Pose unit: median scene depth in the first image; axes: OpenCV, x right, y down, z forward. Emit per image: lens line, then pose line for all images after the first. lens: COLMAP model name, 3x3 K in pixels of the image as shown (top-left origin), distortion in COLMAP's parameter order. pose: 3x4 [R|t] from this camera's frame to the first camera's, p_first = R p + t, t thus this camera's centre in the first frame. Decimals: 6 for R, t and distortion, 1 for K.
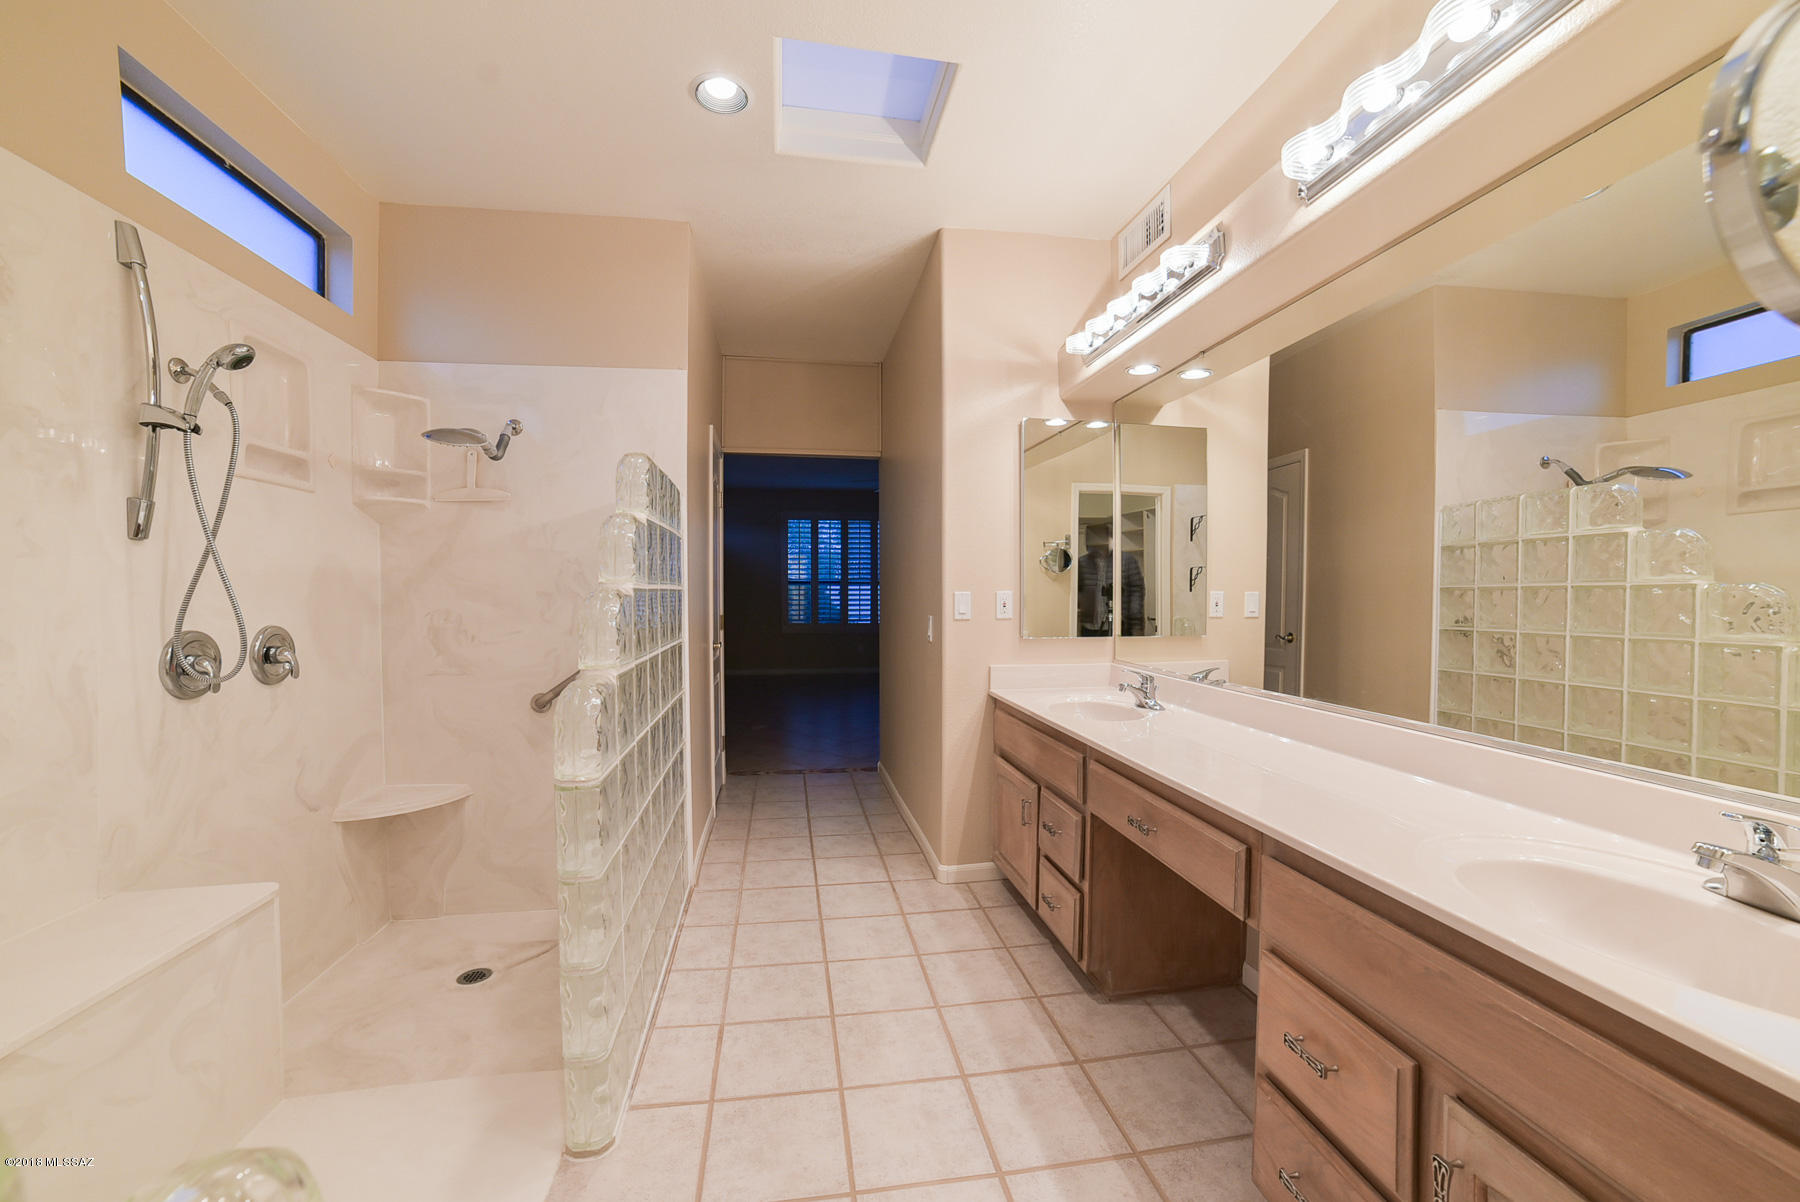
lens RADIAL K [[714.6, 0, 897.1], [0, 714.6, 604.4], [0, 0, 1]] dist [-0.087606, 0.036800]
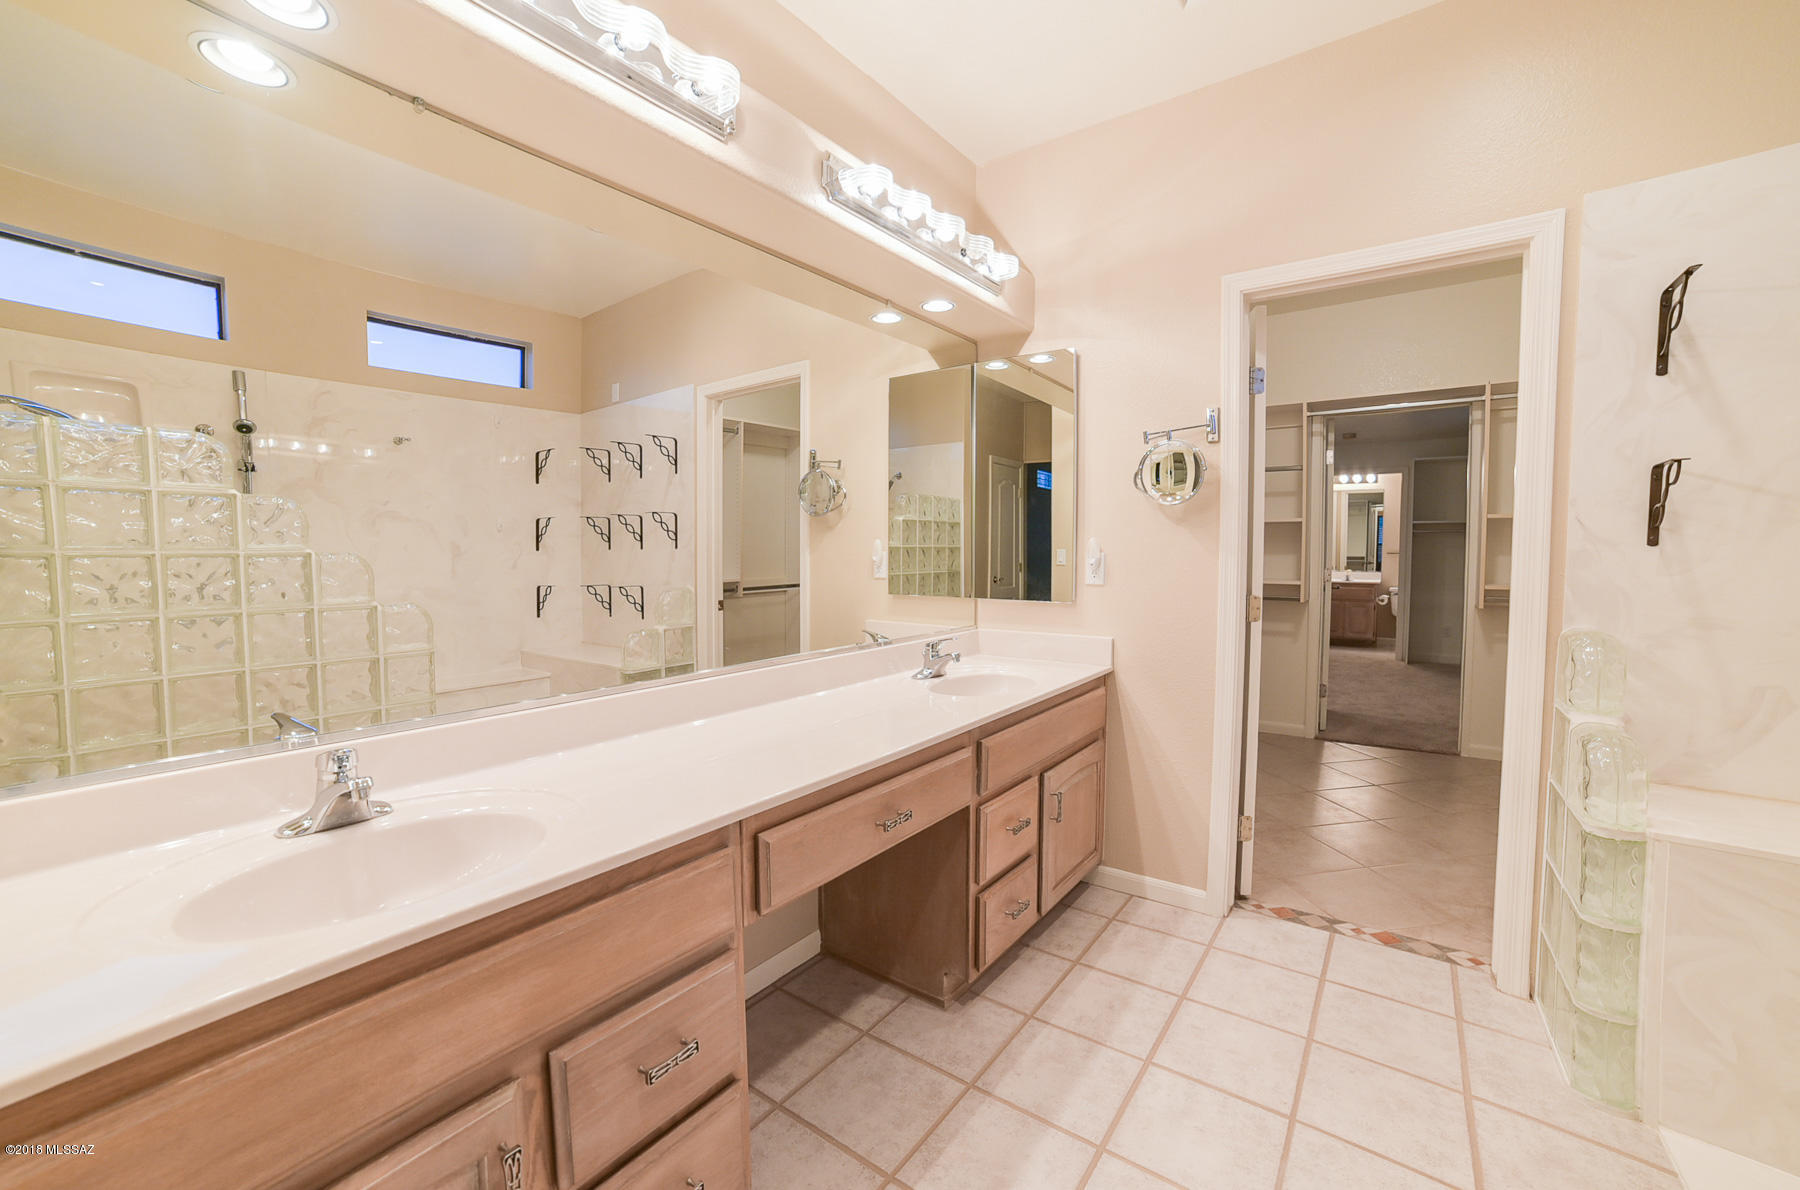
lens RADIAL K [[671.2, 0, 893.7], [0, 671.2, 587.7], [0, 0, 1]] dist [-0.067250, -0.000019]
pose [[-0.683901, -0.033081, 0.728825, -0.256107], [0.028765, 0.996972, 0.072244, -0.033293], [-0.729008, 0.070372, -0.680879, 1.648767]]
